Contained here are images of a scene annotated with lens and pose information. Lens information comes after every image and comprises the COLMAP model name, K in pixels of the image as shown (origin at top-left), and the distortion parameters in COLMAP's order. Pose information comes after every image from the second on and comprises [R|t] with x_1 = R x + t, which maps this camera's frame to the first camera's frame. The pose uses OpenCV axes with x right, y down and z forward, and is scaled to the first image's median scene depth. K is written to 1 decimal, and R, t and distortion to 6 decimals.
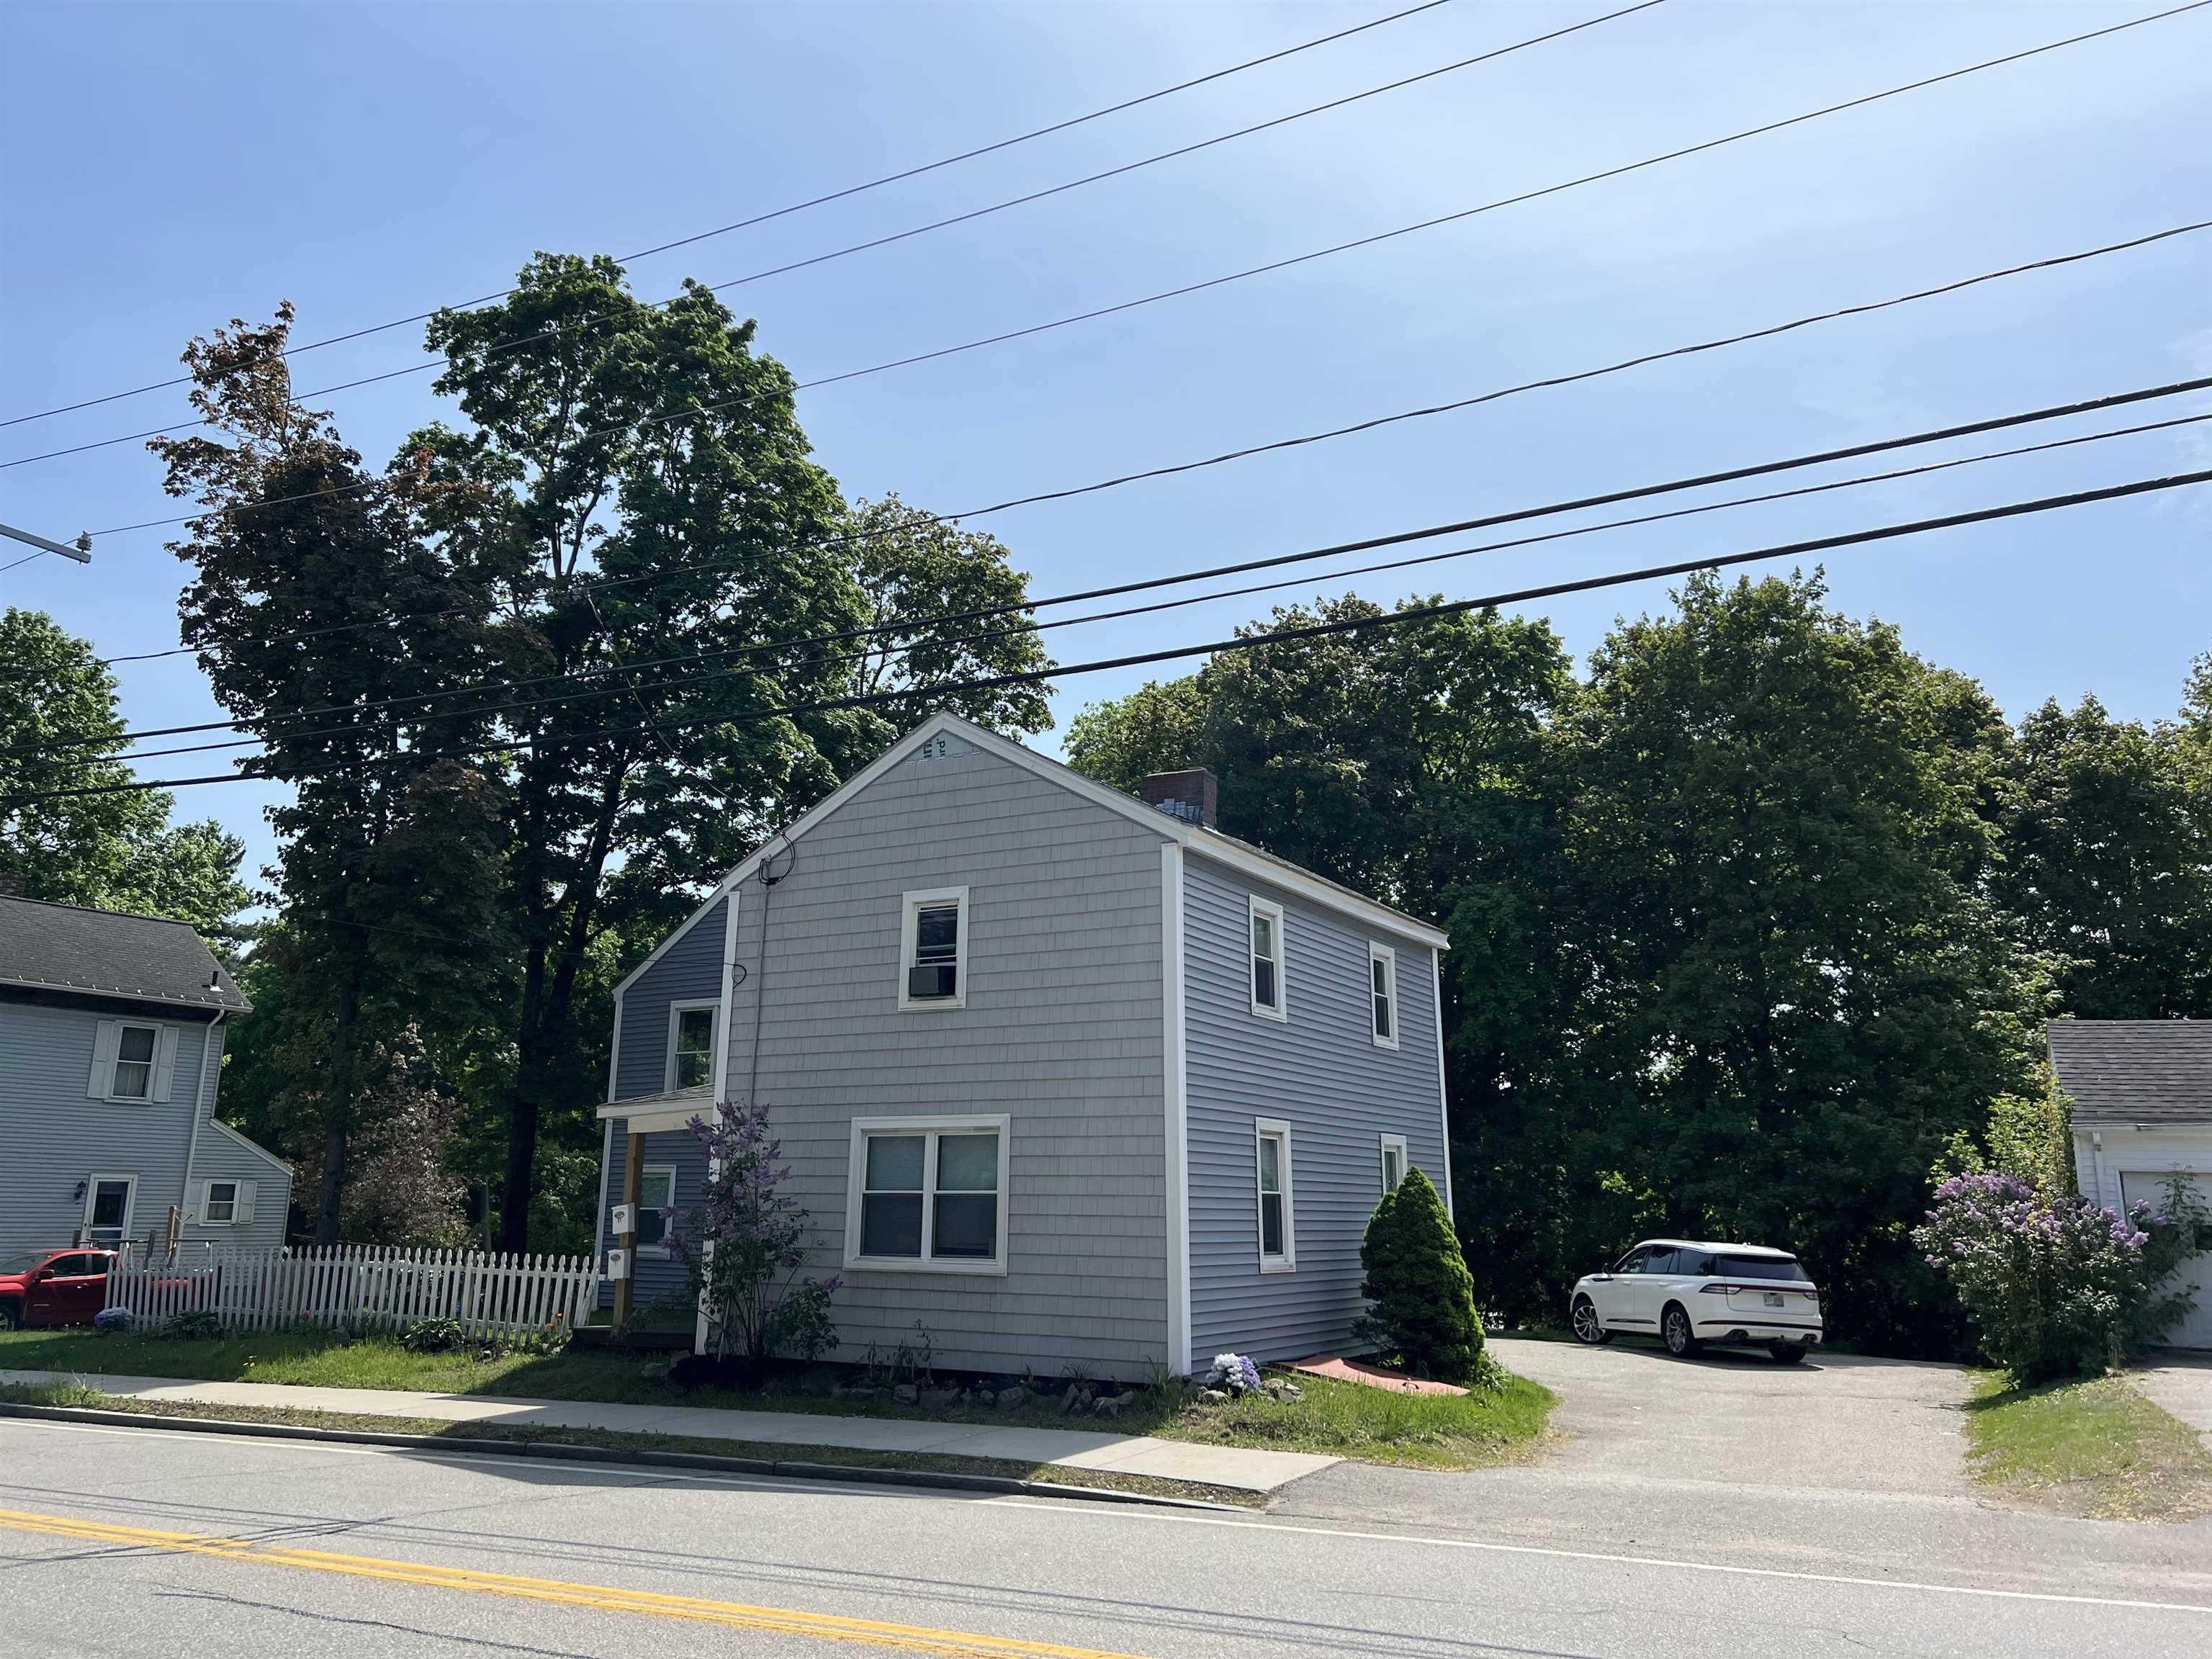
lens RADIAL K [[1638.5, 0, 1093.8], [0, 1638.5, 830.6], [0, 0, 1]] dist [0.051190, -0.040449]
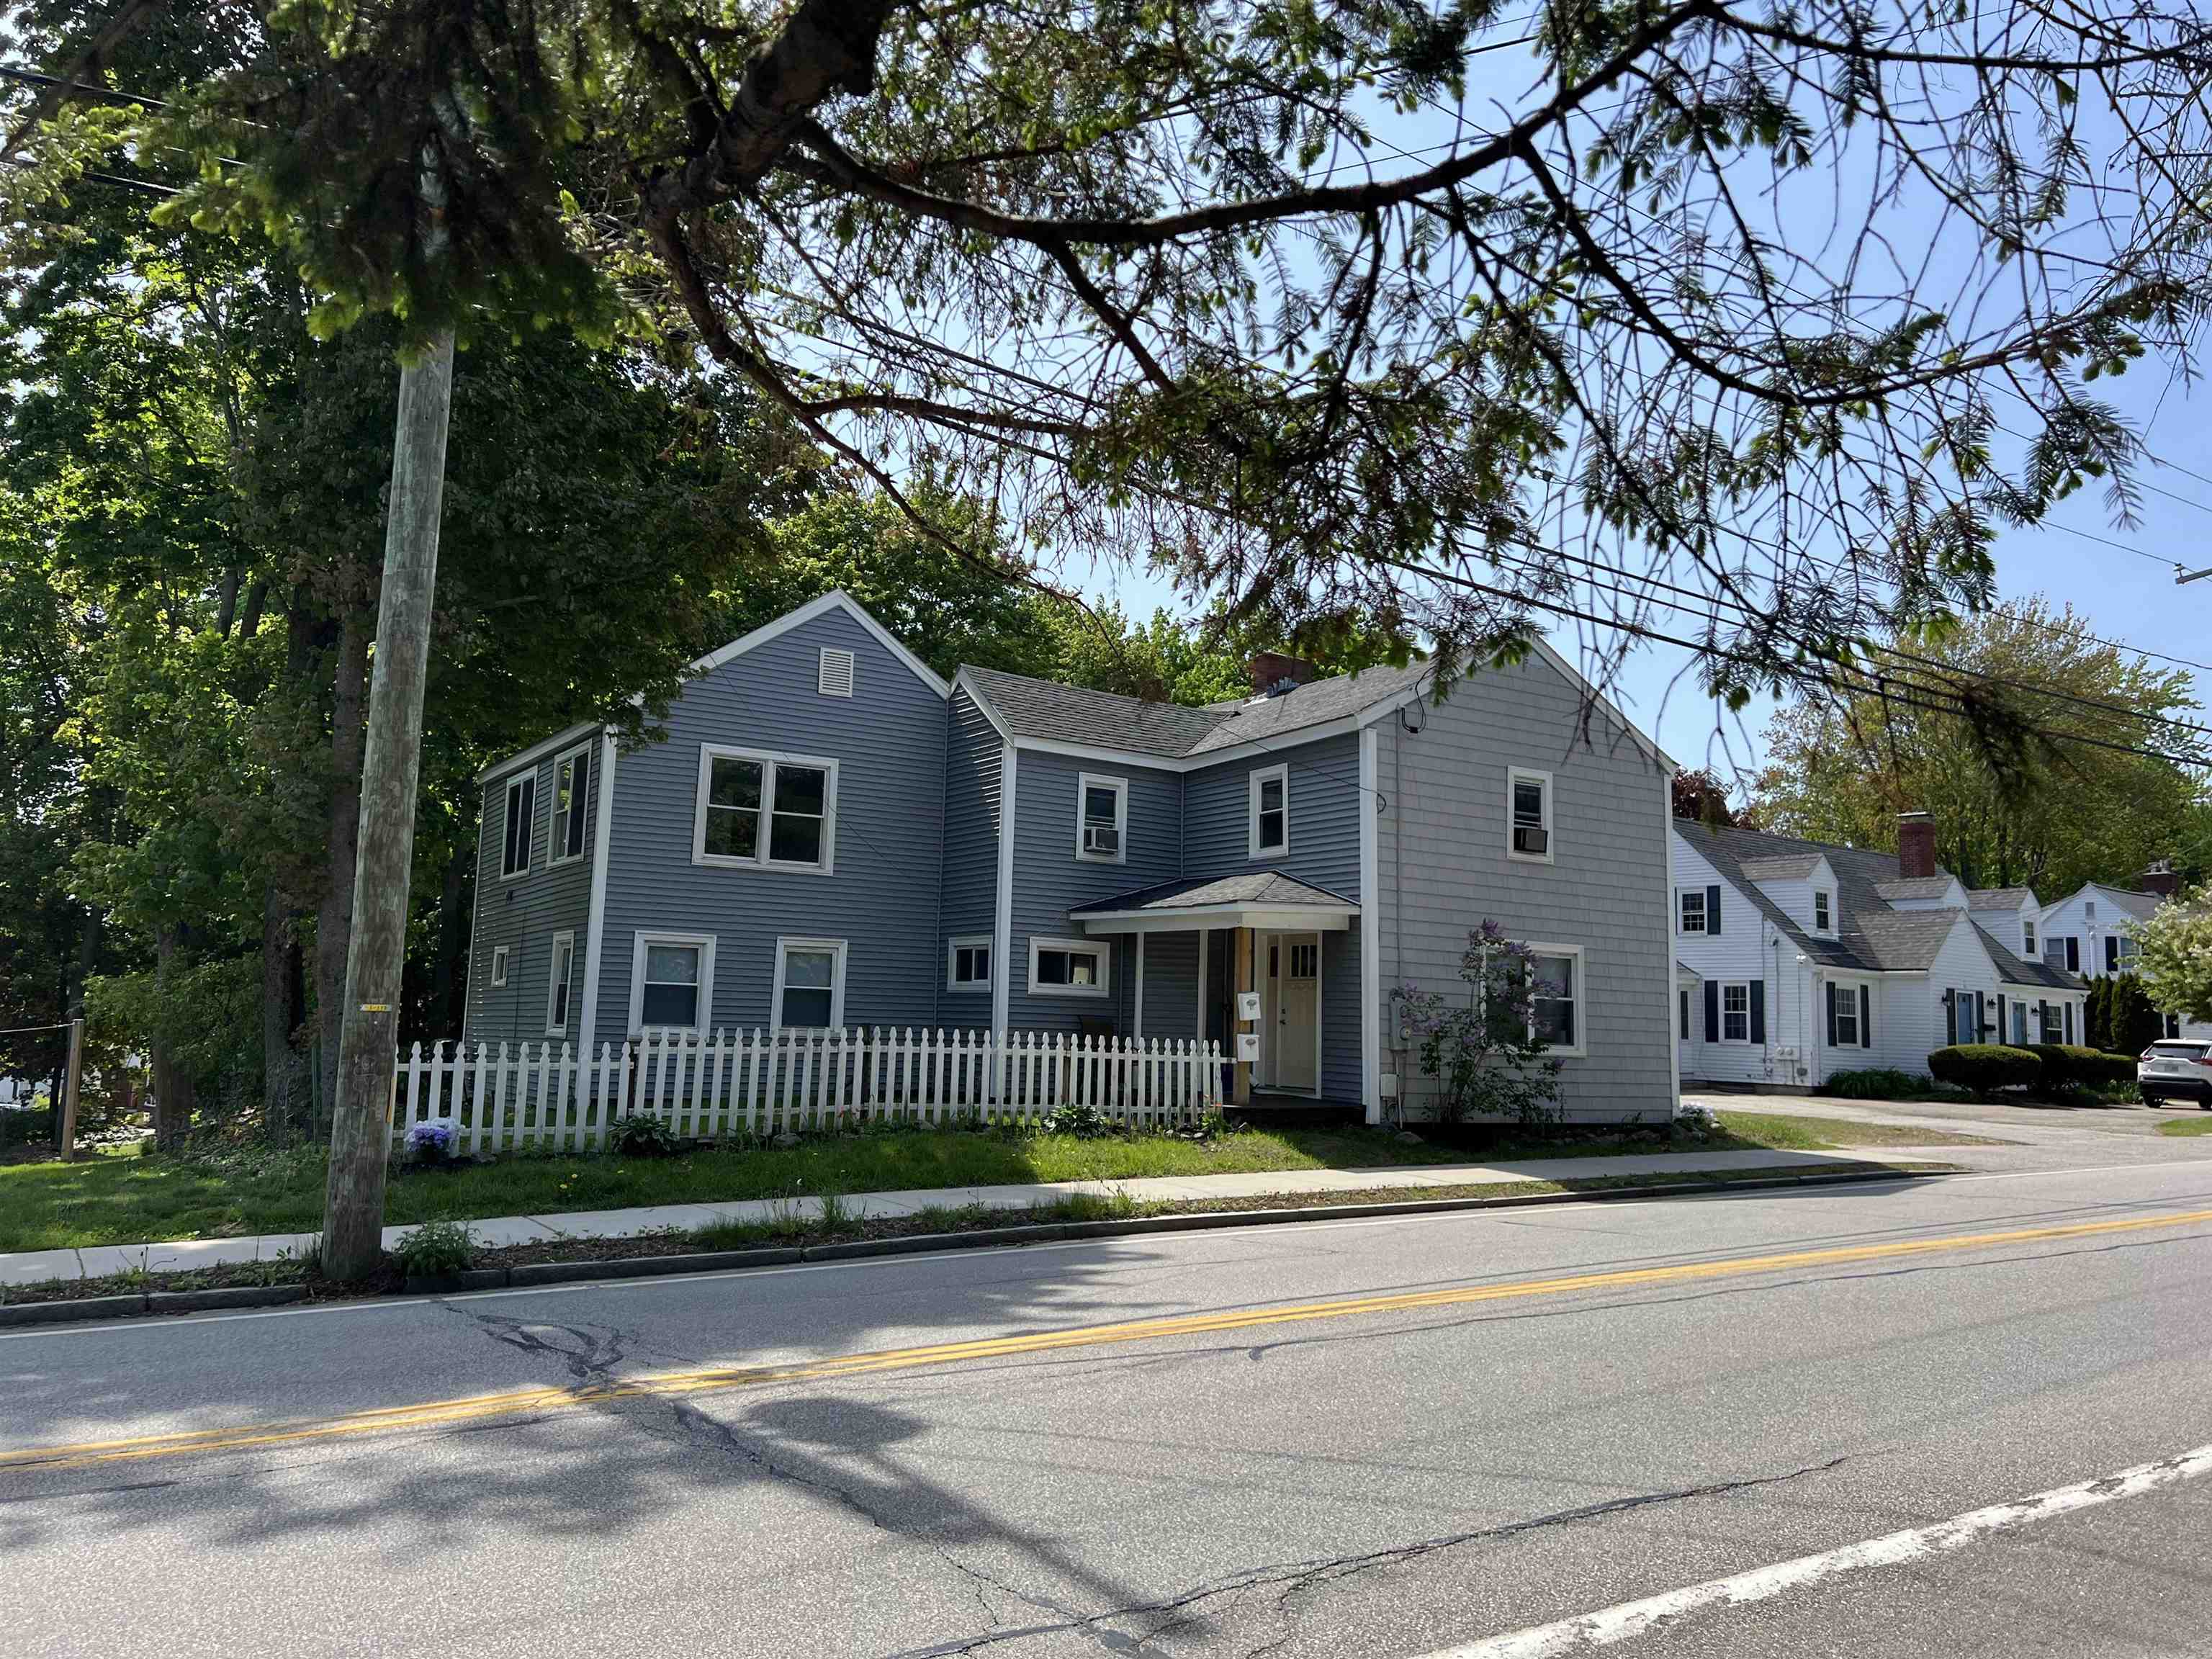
lens RADIAL K [[1638.5, 0, 1103.7], [0, 1638.5, 811.4], [0, 0, 1]] dist [0.051190, -0.040449]
pose [[0.478200, 0.114989, 0.870690, -1.403408], [-0.223790, 0.974620, -0.005805, 0.153120], [-0.849260, -0.192076, 0.491797, 0.642450]]
